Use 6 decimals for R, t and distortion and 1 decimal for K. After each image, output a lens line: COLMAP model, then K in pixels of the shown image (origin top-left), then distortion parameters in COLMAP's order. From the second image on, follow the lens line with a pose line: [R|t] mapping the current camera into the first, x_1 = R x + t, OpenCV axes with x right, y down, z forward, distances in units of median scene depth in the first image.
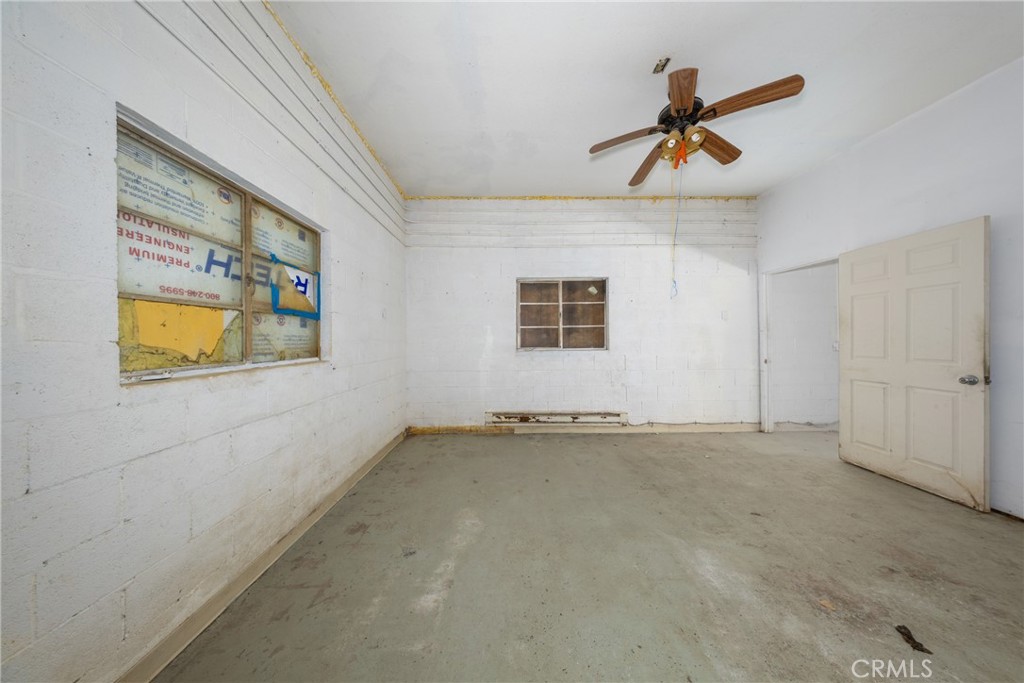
lens RADIAL K [[292.7, 0, 512.0], [0, 292.7, 341.5], [0, 0, 1]] dist [-0.013195, -0.000017]
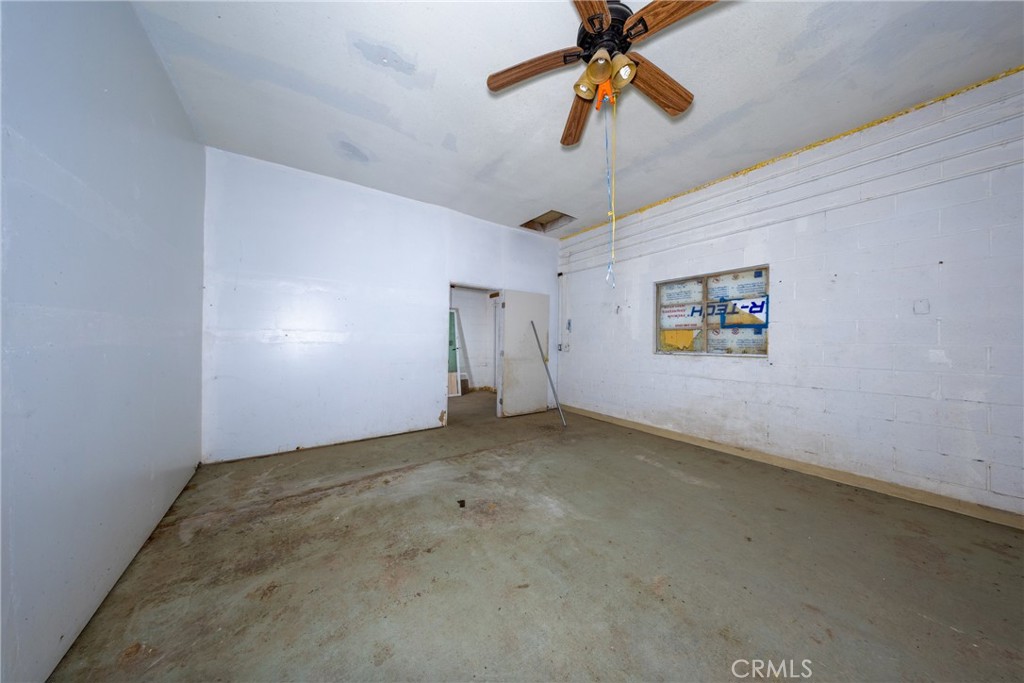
lens RADIAL K [[300.5, 0, 512.0], [0, 300.5, 341.5], [0, 0, 1]] dist [-0.000494, 0.000003]
pose [[-0.812011, 0.003320, -0.583632, 1.696726], [-0.003663, 0.999935, 0.010785, -0.030601], [0.583630, 0.010896, -0.811946, 2.065463]]
